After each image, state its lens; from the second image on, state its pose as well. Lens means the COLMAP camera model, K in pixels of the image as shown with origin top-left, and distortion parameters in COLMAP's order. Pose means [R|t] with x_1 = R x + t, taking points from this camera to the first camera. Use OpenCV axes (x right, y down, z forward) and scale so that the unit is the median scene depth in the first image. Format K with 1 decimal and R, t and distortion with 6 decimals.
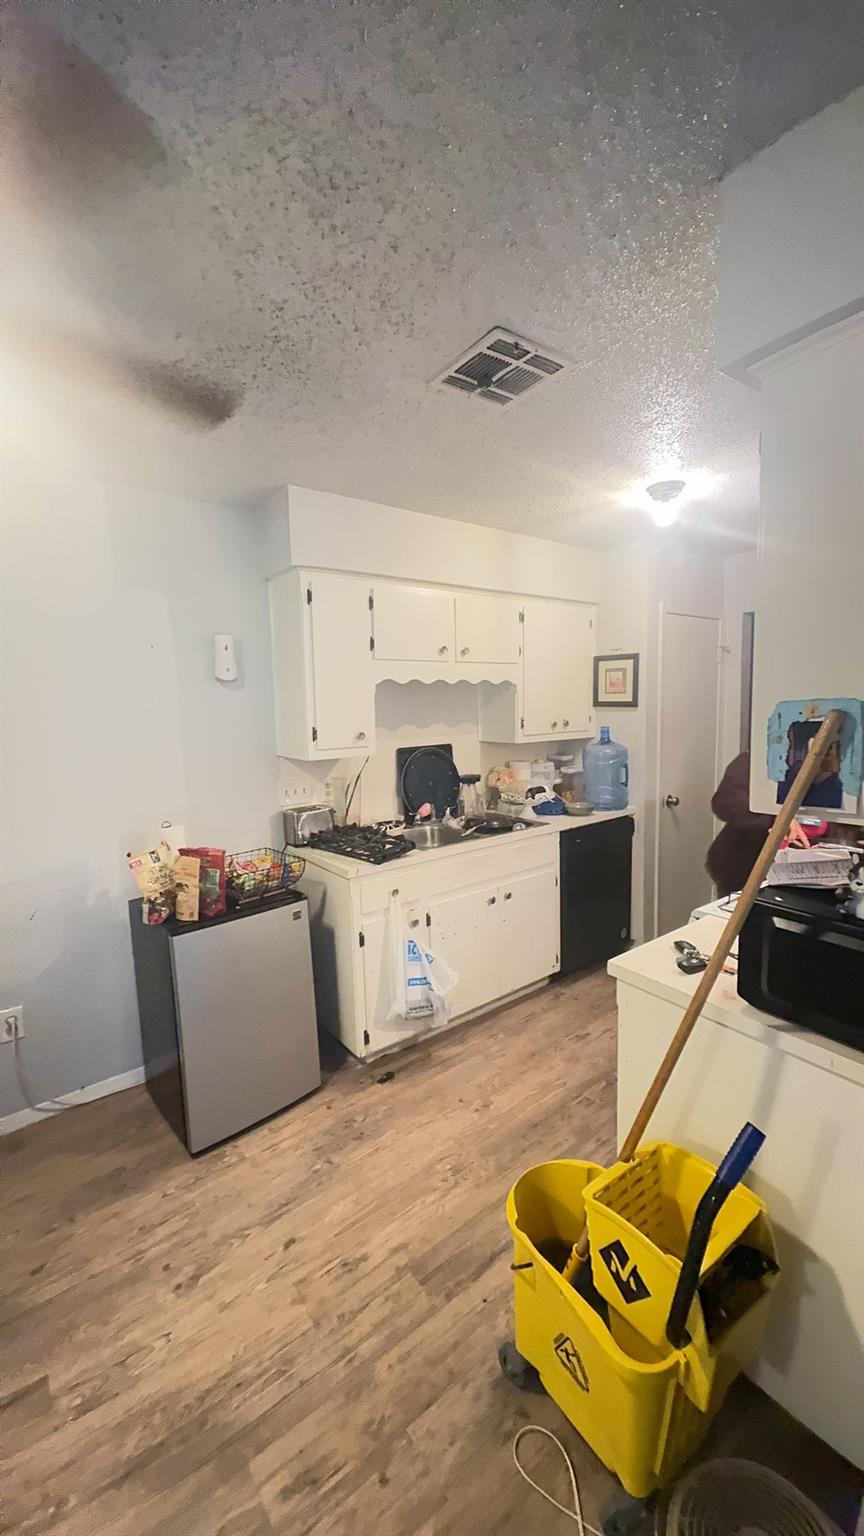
lens RADIAL K [[573.9, 0, 442.7], [0, 573.9, 785.5], [0, 0, 1]] dist [0.049567, -0.022611]
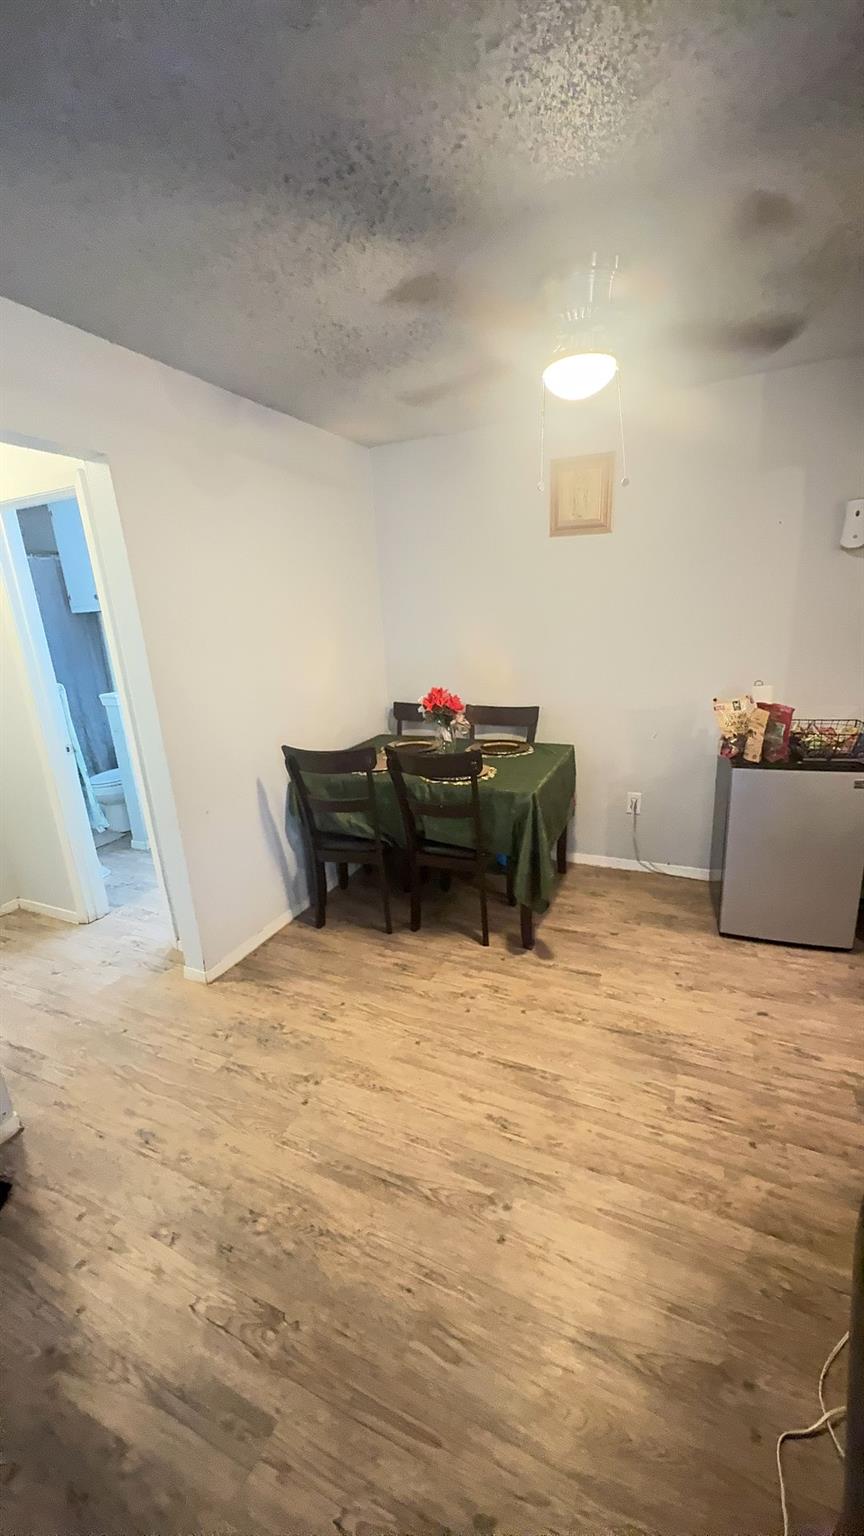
lens RADIAL K [[573.9, 0, 442.7], [0, 573.9, 785.5], [0, 0, 1]] dist [0.049567, -0.022611]
pose [[0.472183, 0.249977, -0.845313, 0.313241], [-0.079253, 0.967103, 0.241723, 0.035816], [0.877930, -0.047144, 0.476461, -0.172270]]
